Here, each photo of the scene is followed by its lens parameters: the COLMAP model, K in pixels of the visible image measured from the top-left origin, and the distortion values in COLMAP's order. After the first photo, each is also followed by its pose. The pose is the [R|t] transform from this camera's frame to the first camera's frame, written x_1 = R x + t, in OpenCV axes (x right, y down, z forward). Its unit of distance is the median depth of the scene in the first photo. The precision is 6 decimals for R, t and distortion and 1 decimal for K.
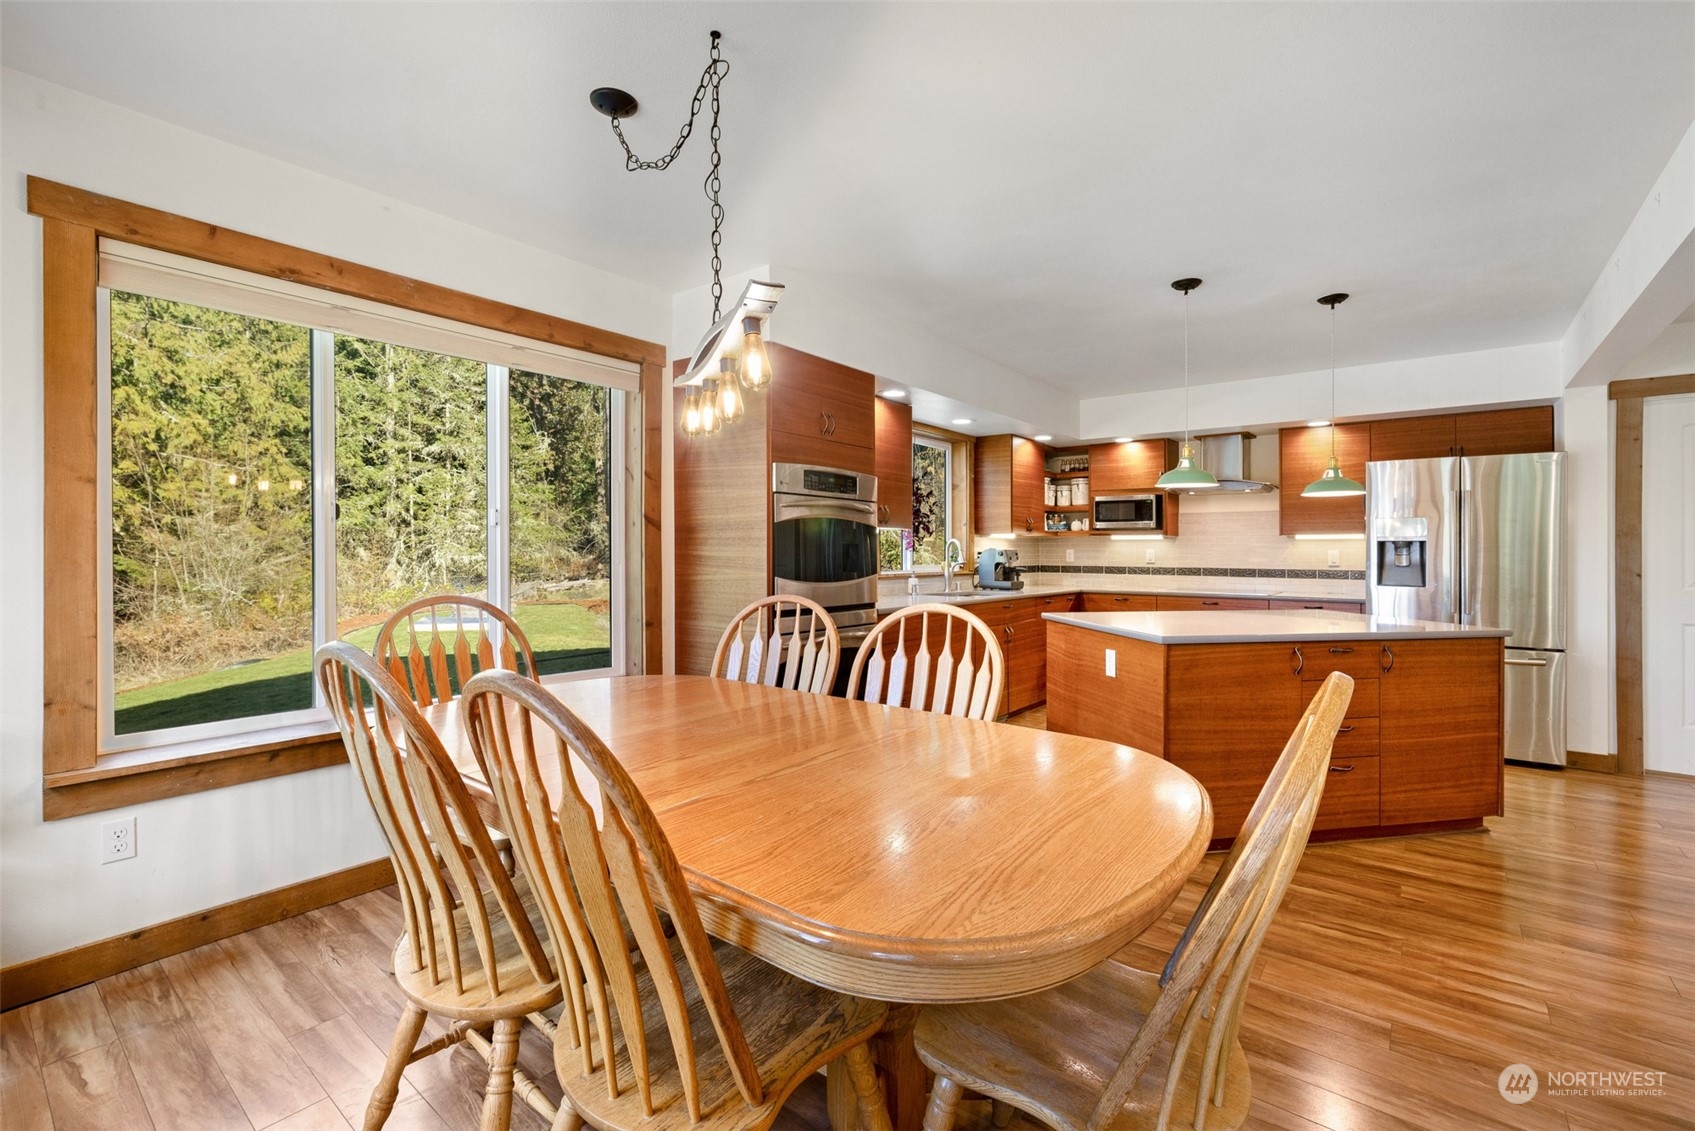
lens RADIAL K [[729.3, 0, 851.4], [0, 729.3, 540.8], [0, 0, 1]] dist [0.001711, 0.000097]
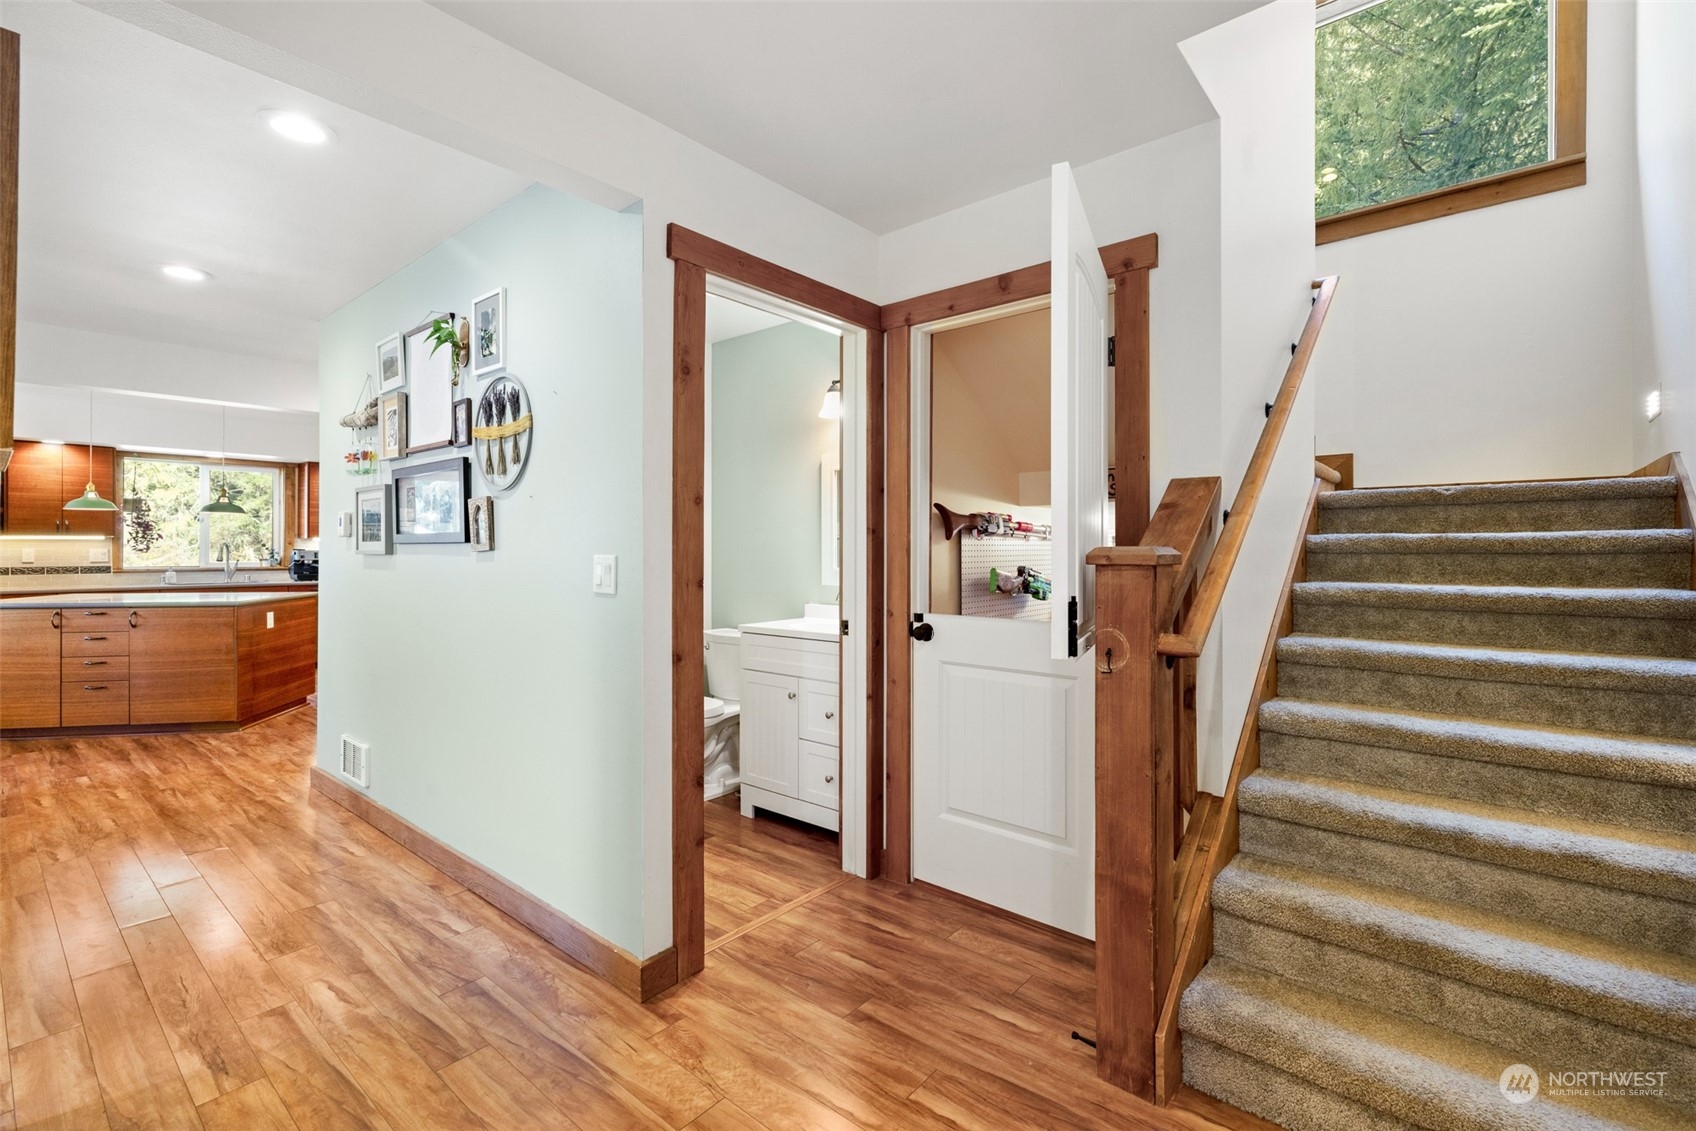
lens RADIAL K [[750.5, 0, 850.8], [0, 750.5, 545.5], [0, 0, 1]] dist [0.004527, 0.000491]
pose [[0.999394, -0.004734, -0.034472, 1.542958], [0.005054, 0.999945, 0.009190, -0.004350], [0.034426, -0.009358, 0.999363, -0.384085]]
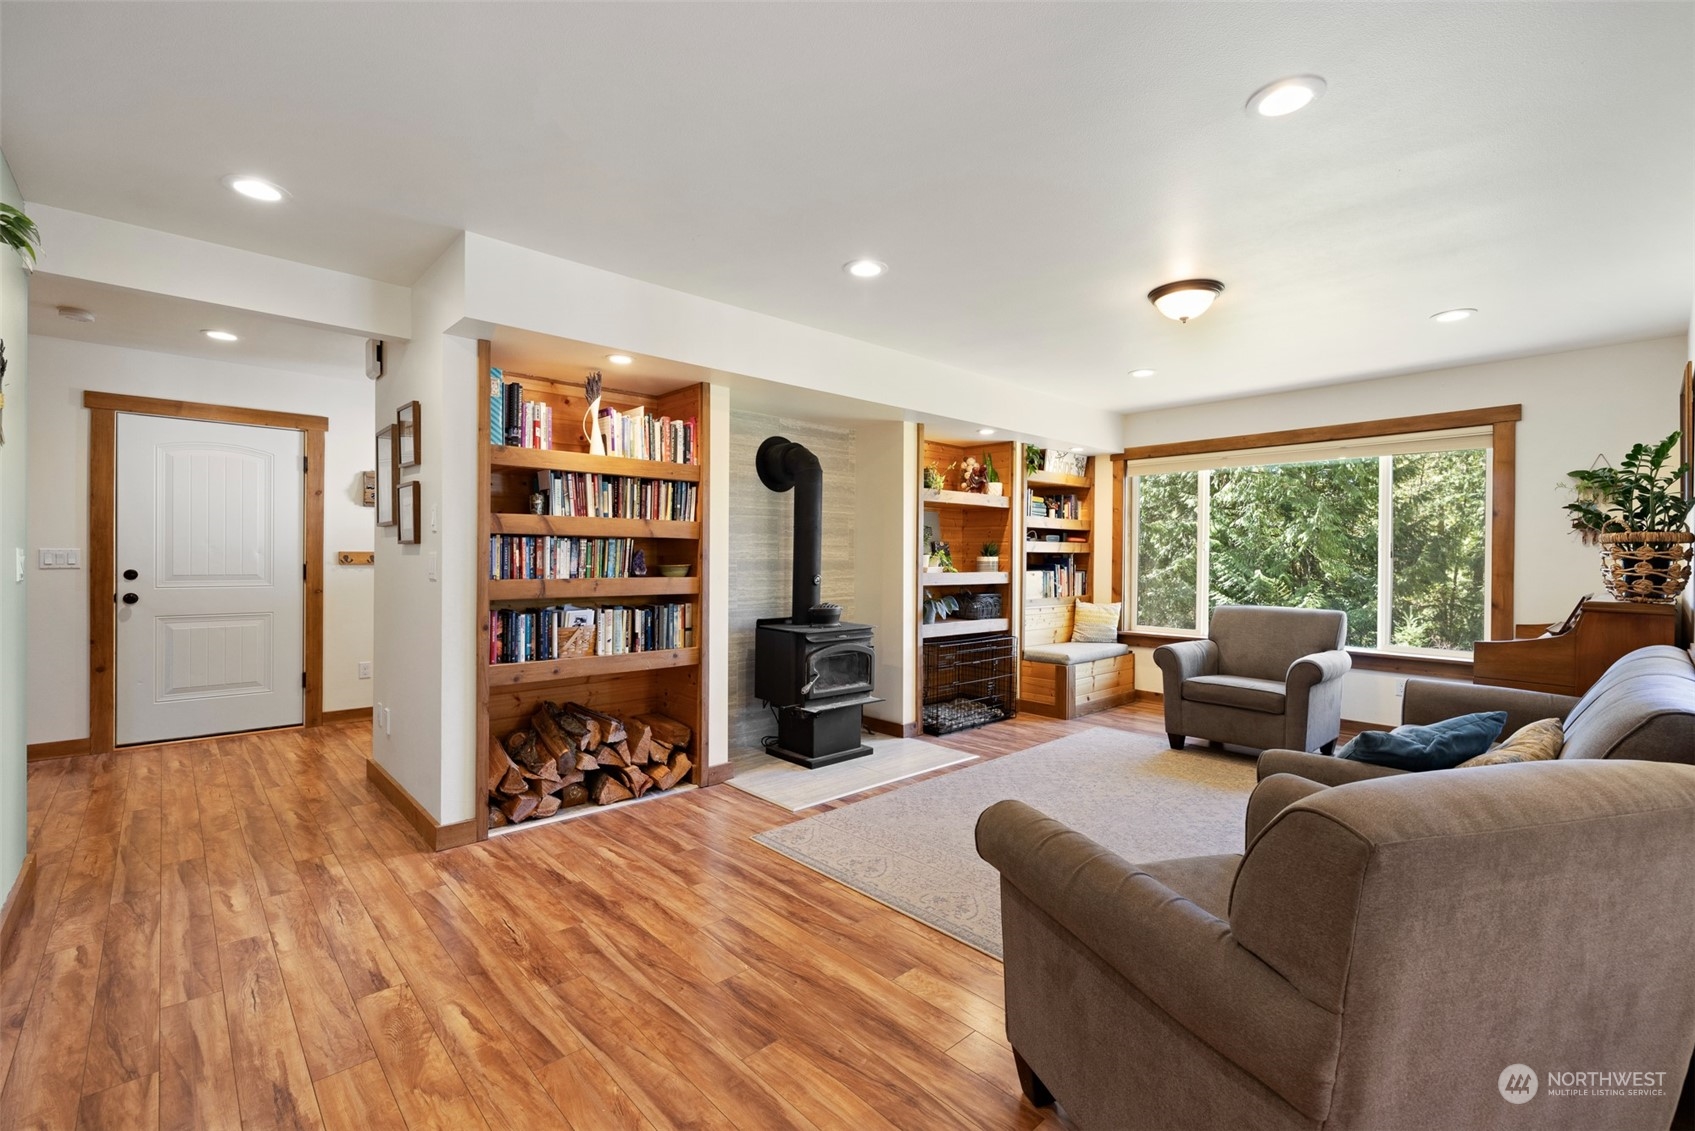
lens RADIAL K [[730.9, 0, 847.6], [0, 730.9, 569.6], [0, 0, 1]] dist [-0.000461, -0.000418]
pose [[-0.988031, -0.014095, 0.153612, 0.675208], [-0.014185, 0.999899, 0.000508, 0.012018], [-0.153604, -0.001677, -0.988131, 0.529418]]
